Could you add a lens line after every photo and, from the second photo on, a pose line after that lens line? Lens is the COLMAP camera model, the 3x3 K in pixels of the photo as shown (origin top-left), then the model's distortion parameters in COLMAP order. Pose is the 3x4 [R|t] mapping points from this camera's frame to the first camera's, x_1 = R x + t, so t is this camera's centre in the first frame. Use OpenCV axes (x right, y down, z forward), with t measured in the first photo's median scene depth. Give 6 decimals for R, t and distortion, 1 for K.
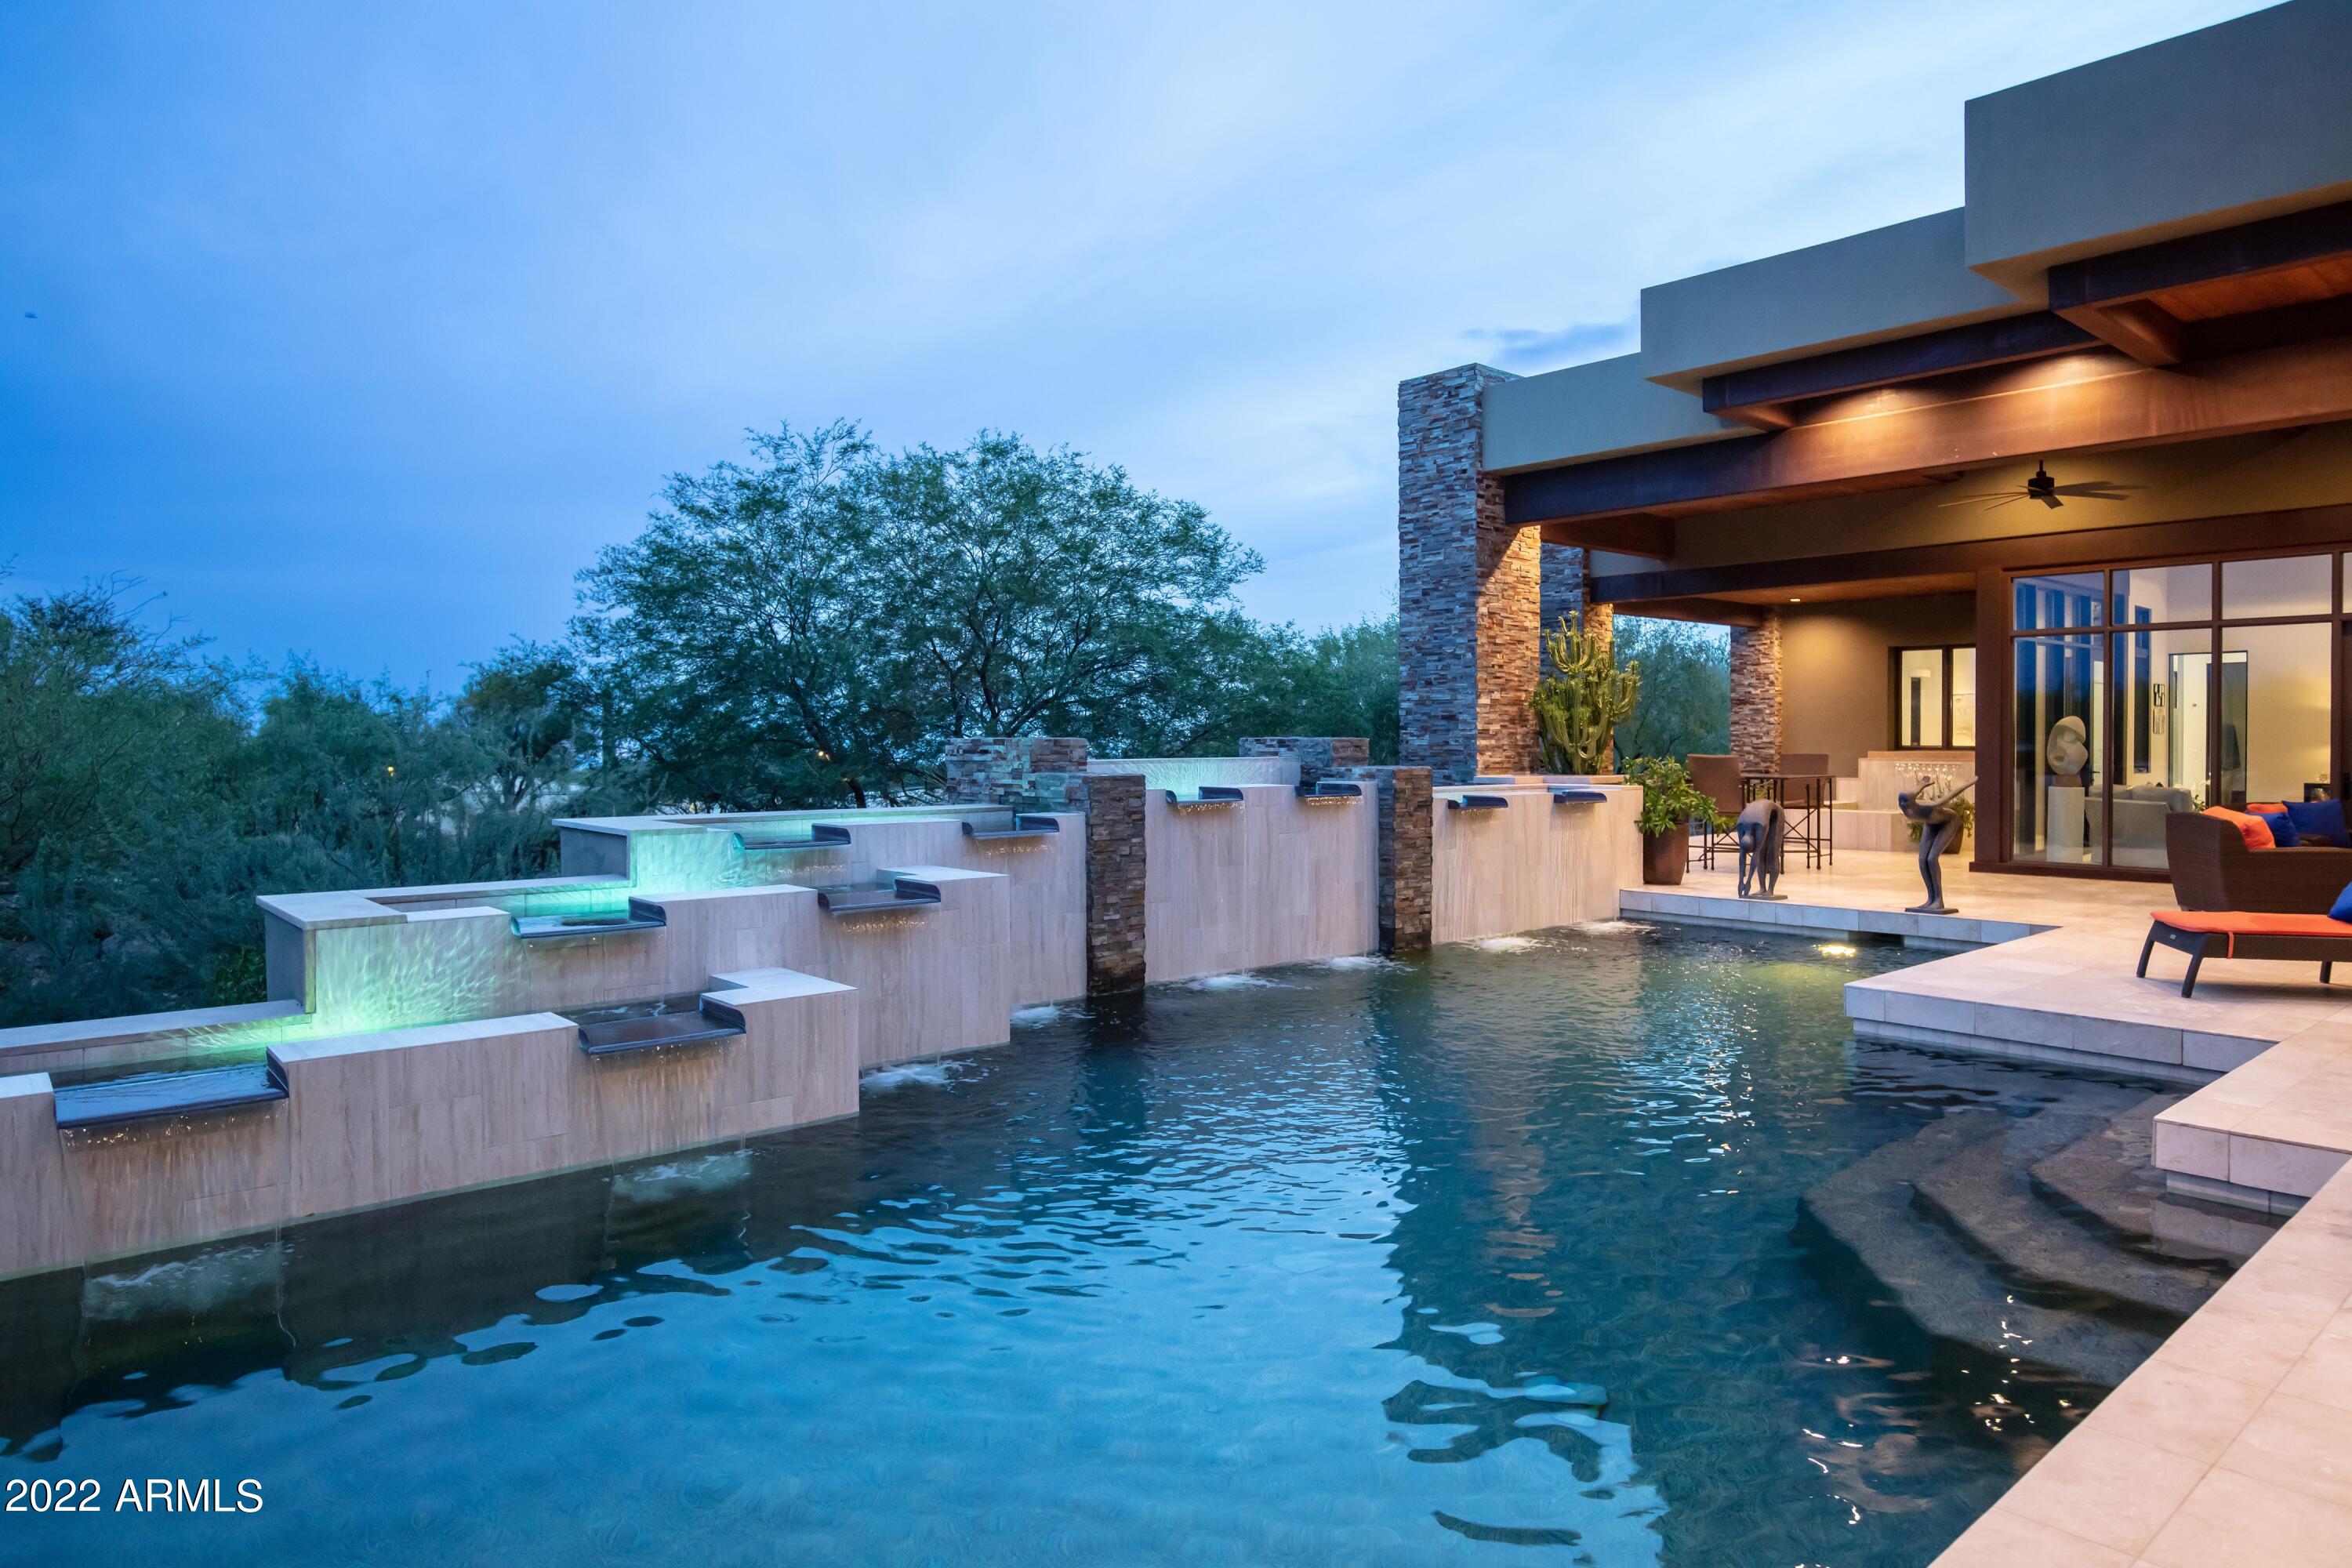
lens RADIAL K [[1439.7, 0, 1176.0], [0, 1439.7, 784.0], [0, 0, 1]] dist [0.000439, 0.000201]
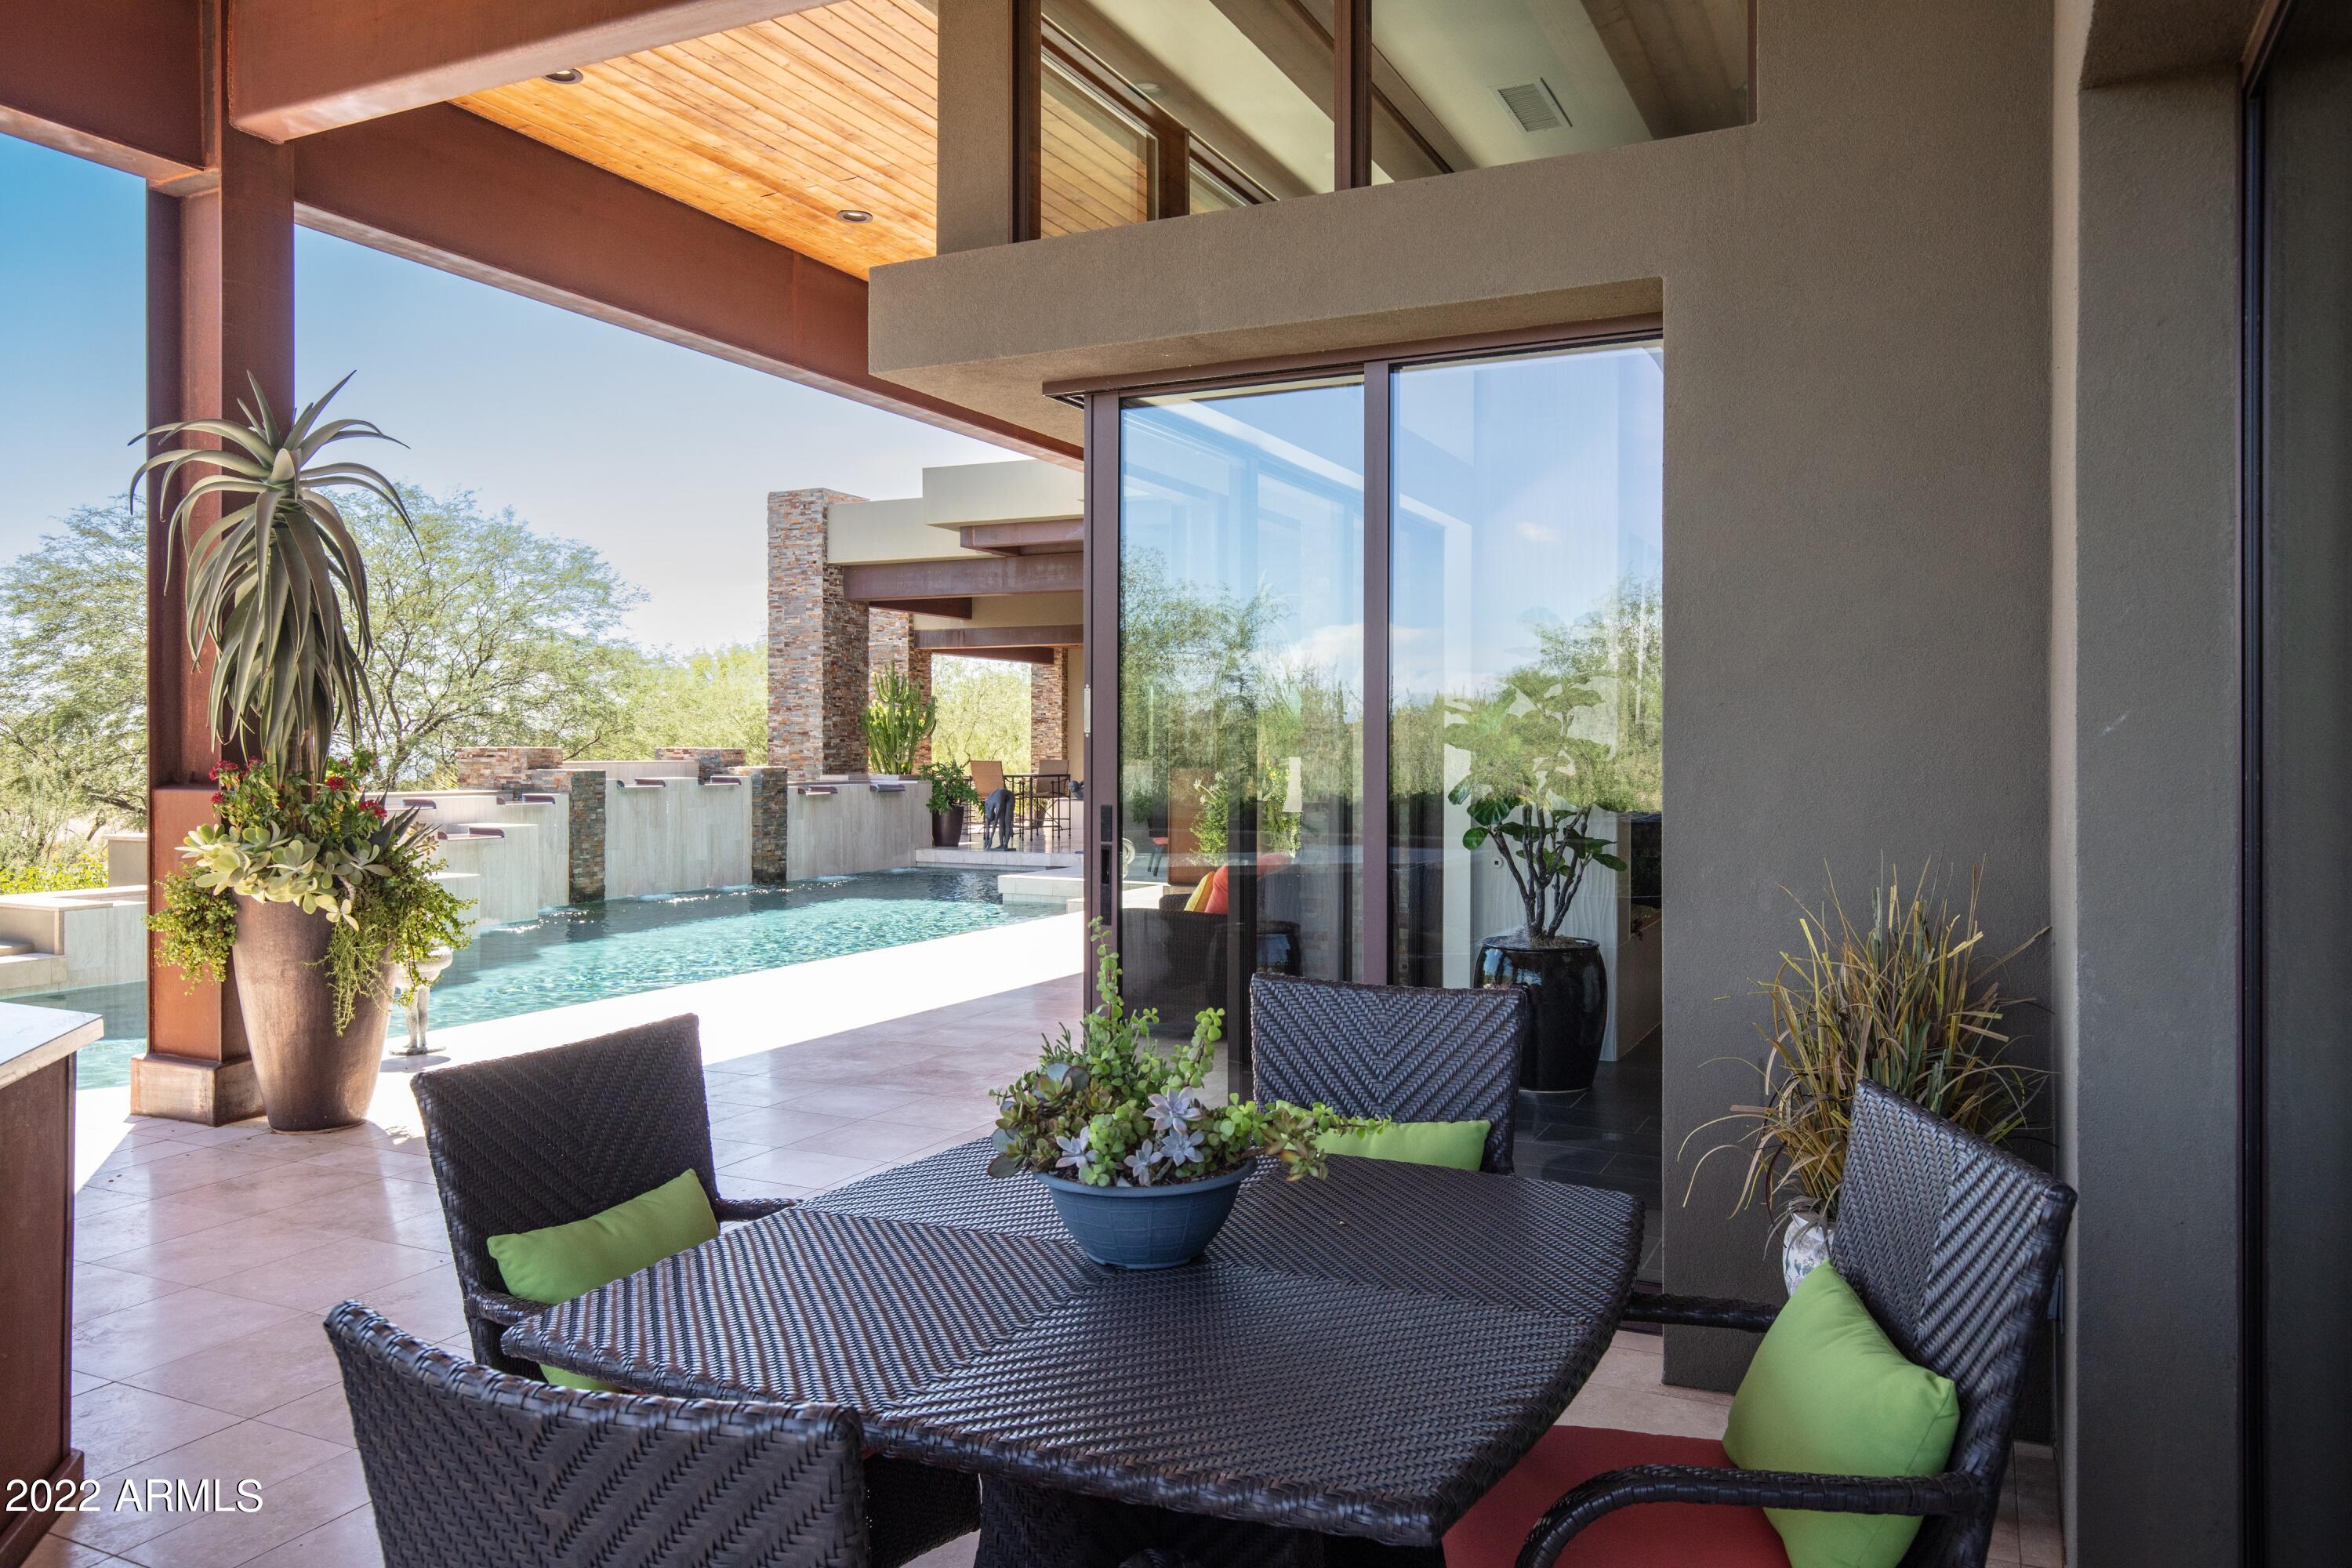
lens RADIAL K [[1642.7, 0, 1175.9], [0, 1642.7, 725.7], [0, 0, 1]] dist [0.070138, 0.000485]
pose [[0.923437, 0.011002, 0.383593, -0.094629], [0.005999, 0.999053, -0.043094, 0.018089], [-0.383704, 0.042096, 0.922496, -0.639101]]
